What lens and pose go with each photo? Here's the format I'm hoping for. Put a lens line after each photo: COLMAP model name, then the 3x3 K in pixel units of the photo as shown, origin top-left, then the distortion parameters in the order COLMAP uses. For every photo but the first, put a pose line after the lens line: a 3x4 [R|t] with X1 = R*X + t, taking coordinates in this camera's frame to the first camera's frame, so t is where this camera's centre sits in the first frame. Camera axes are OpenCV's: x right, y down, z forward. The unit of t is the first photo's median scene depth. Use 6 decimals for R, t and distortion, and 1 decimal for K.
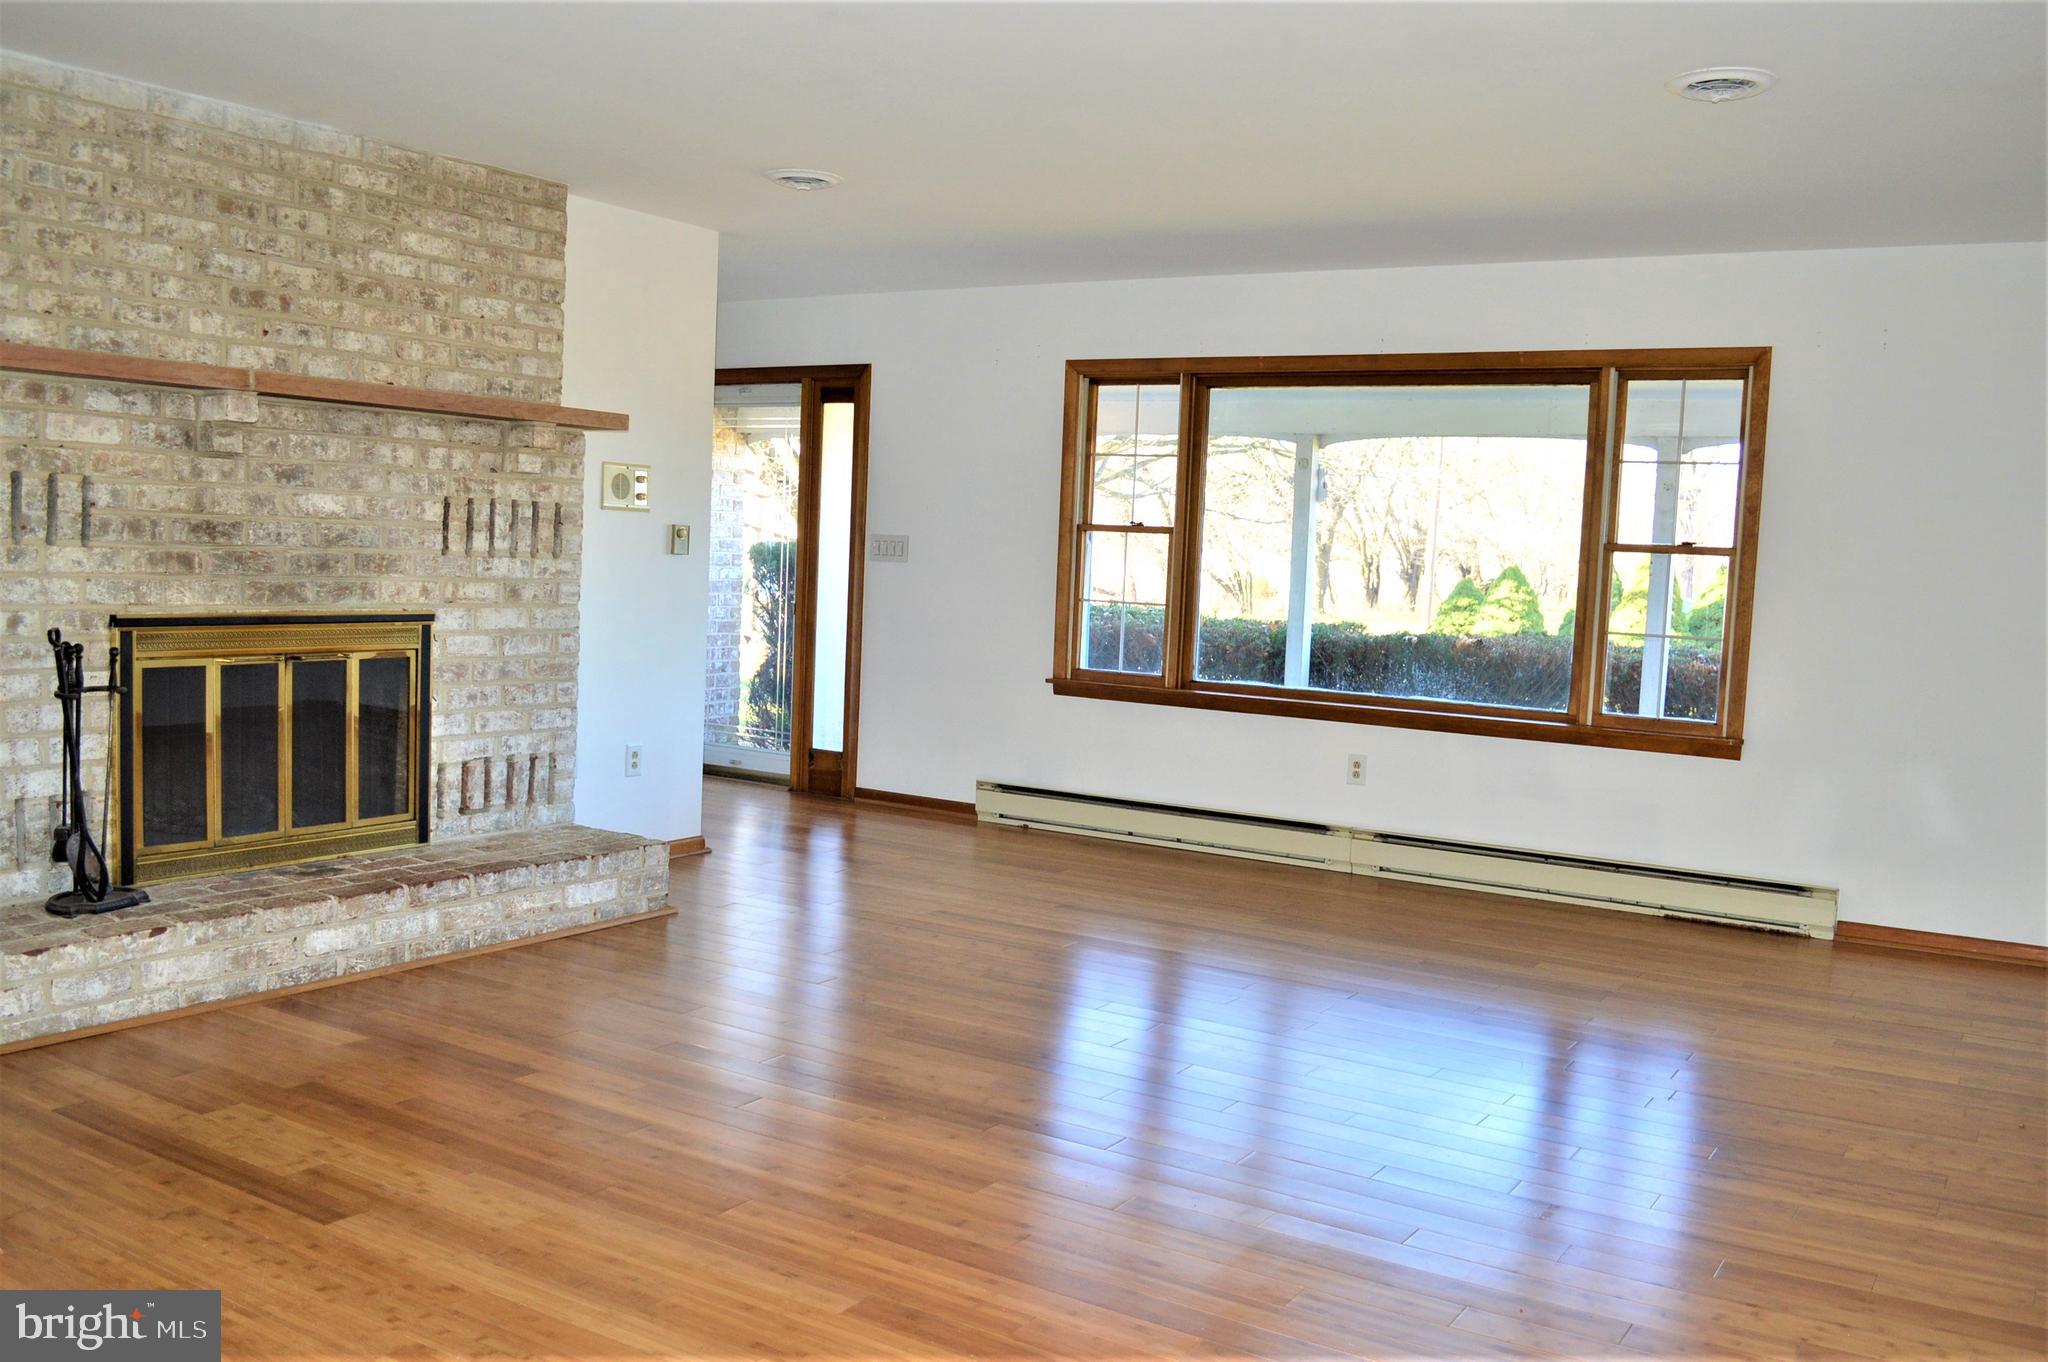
lens RADIAL K [[1753.6, 0, 1024.0], [0, 1753.6, 681.0], [0, 0, 1]] dist [-0.073491, 0.003939]
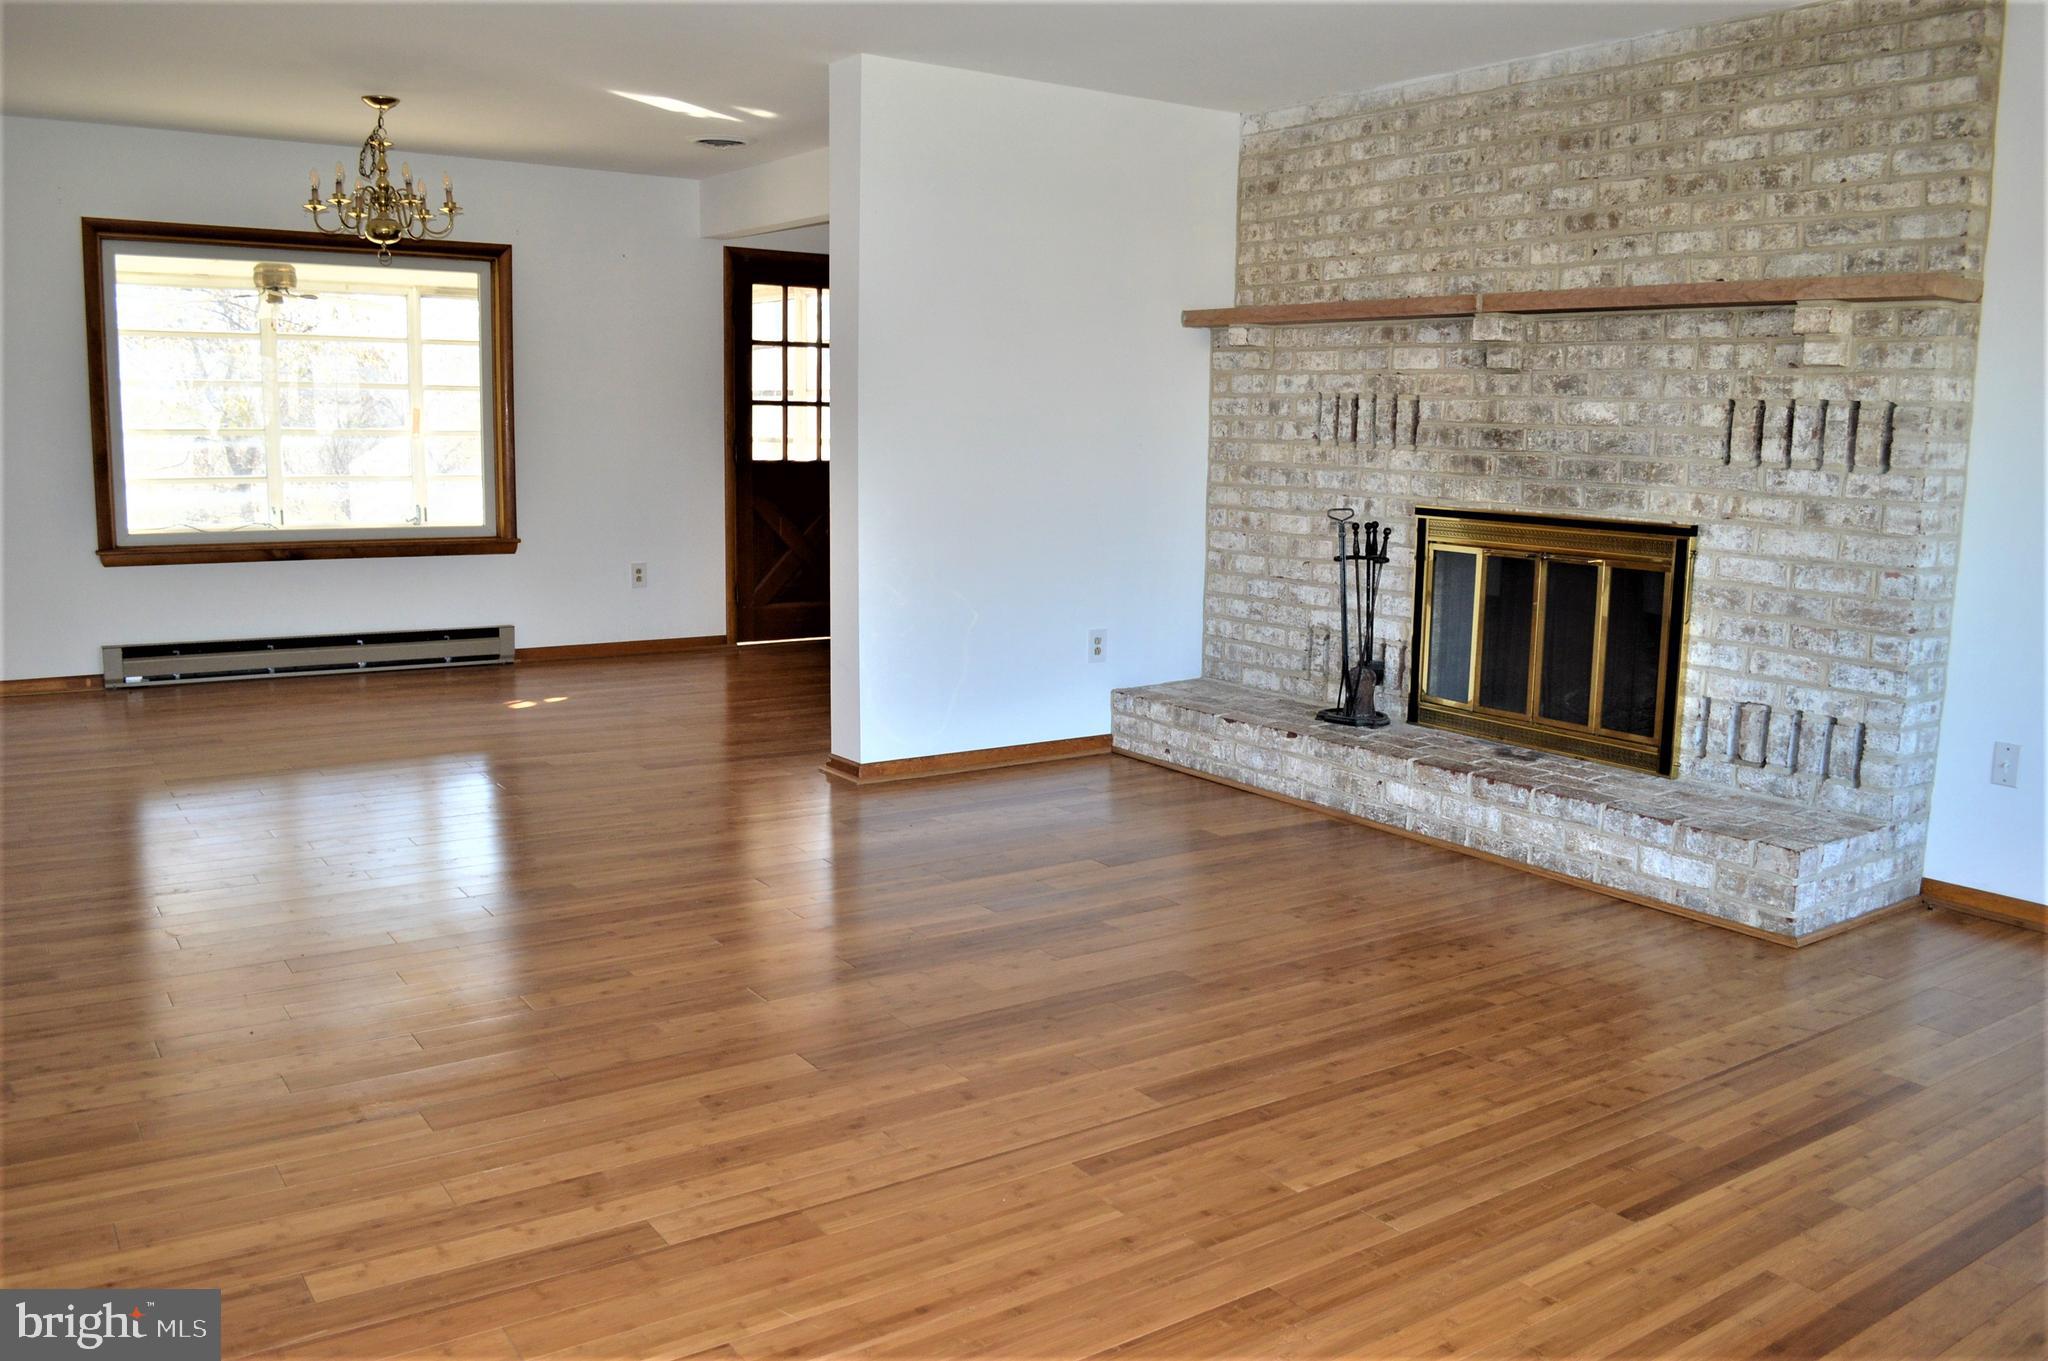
lens RADIAL K [[1632.6, 0, 1024.1], [0, 1632.6, 647.9], [0, 0, 1]] dist [-0.075600, 0.006863]
pose [[-0.380193, 0.077509, -0.921654, 0.600617], [-0.108457, 0.985872, 0.127649, -0.048627], [0.918526, 0.148492, -0.366415, 1.035953]]
